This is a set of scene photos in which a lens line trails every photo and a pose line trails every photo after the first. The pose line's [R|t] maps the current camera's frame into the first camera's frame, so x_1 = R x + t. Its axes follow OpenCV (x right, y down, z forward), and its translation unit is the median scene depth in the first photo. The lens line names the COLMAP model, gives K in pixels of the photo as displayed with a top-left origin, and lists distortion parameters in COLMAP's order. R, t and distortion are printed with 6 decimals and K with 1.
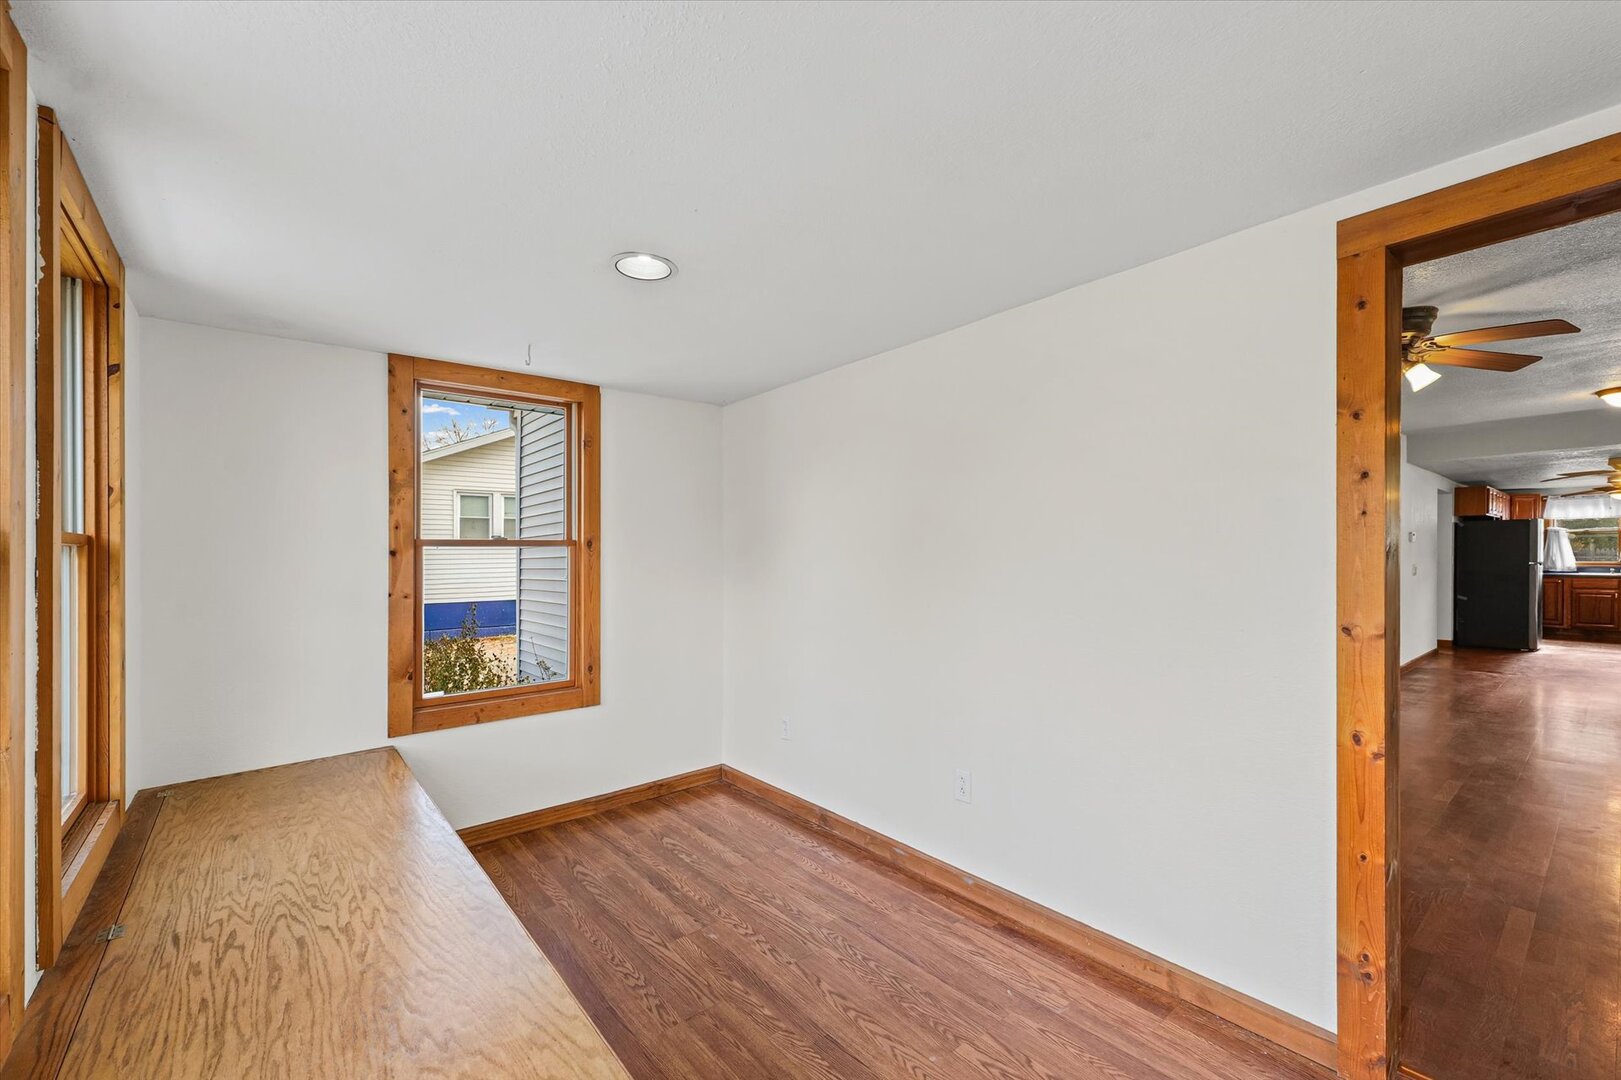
lens RADIAL K [[685.4, 0, 810.4], [0, 685.4, 555.5], [0, 0, 1]] dist [-0.001039, -0.000485]
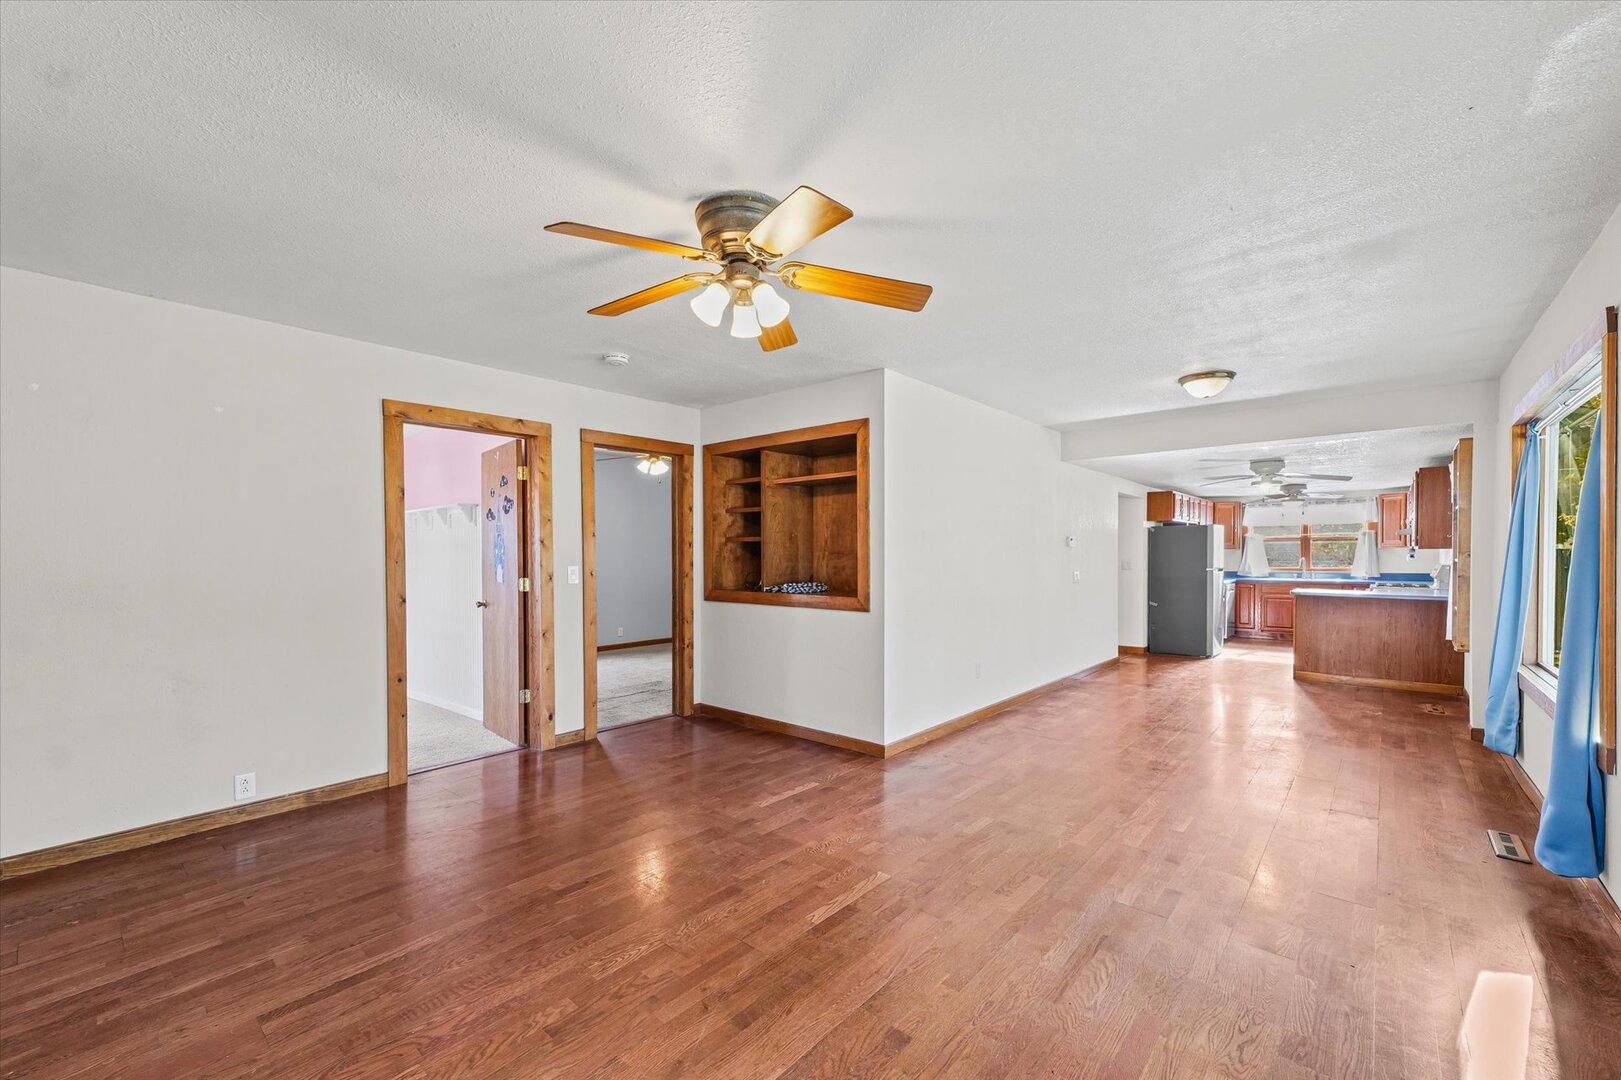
lens RADIAL K [[640.1, 0, 782.4], [0, 640.1, 563.6], [0, 0, 1]] dist [0.000809, -0.000013]
pose [[0.993080, 0.004990, 0.117335, 0.297994], [-0.006822, 0.999861, 0.015218, -0.006857], [-0.117243, -0.015913, 0.992976, 0.130071]]
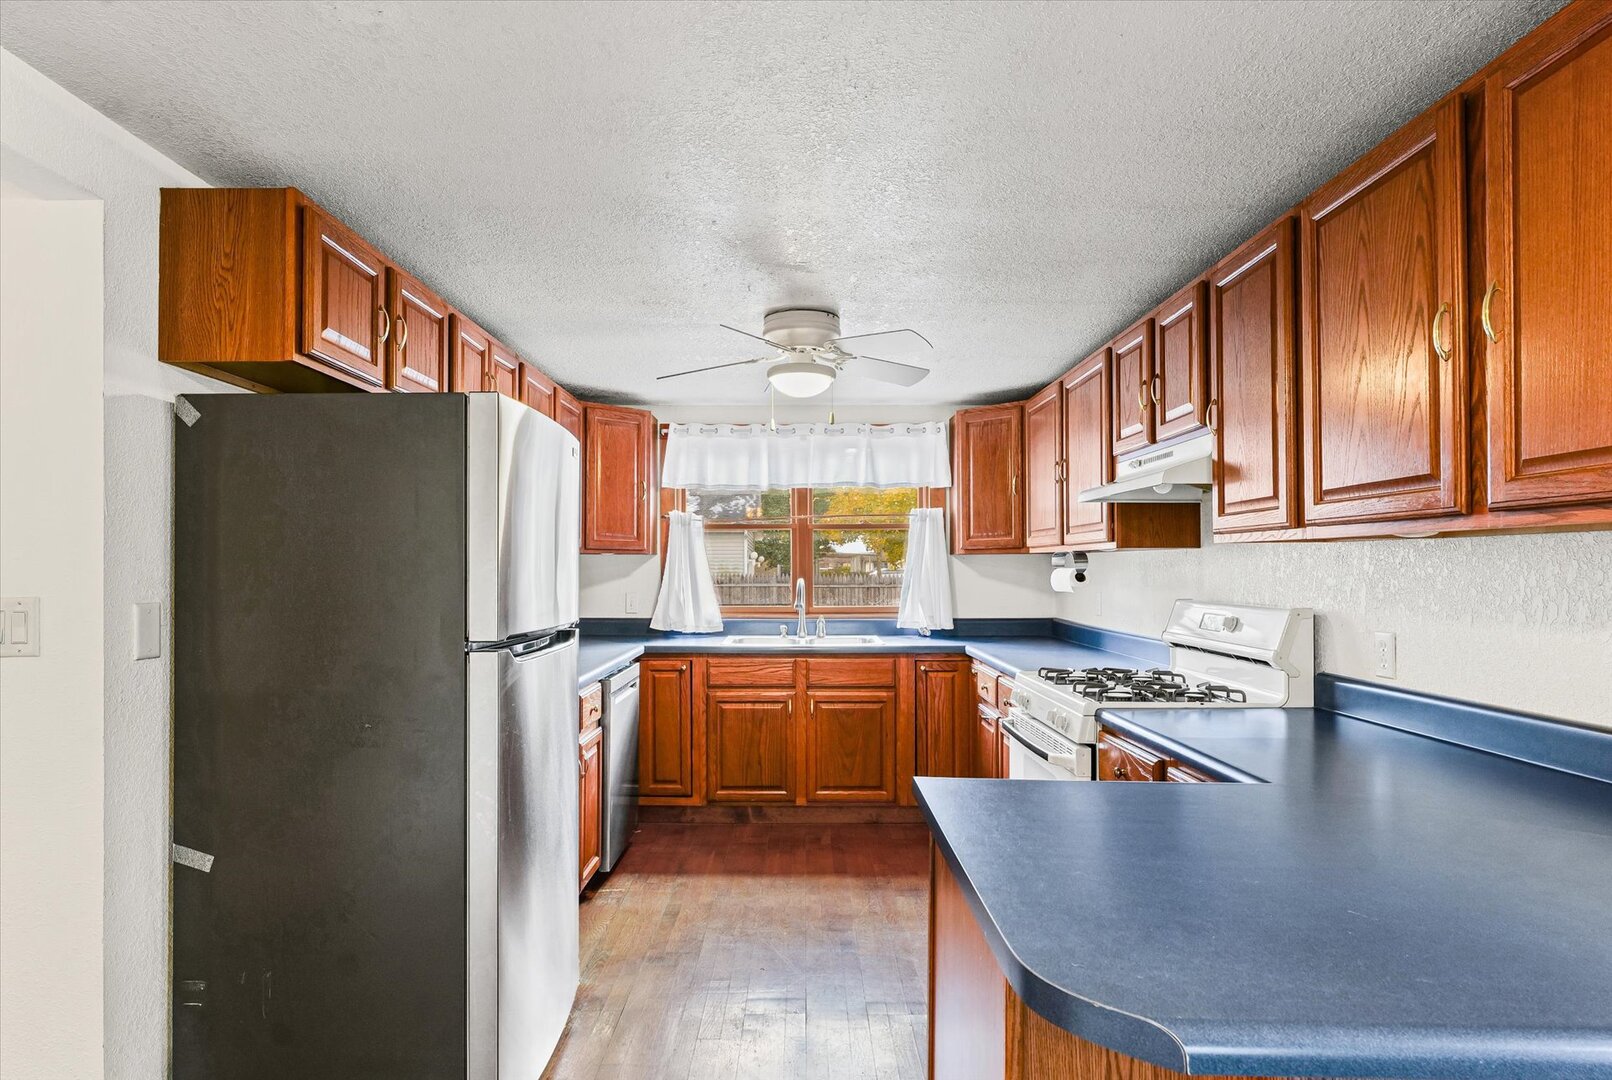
lens RADIAL K [[852.9, 0, 803.4], [0, 852.9, 566.5], [0, 0, 1]] dist [-0.000440, -0.000239]
pose [[0.644727, 0.015211, 0.764262, 0.874164], [-0.006165, 0.999873, -0.014700, -0.006687], [-0.764388, 0.004765, 0.644739, 0.735554]]
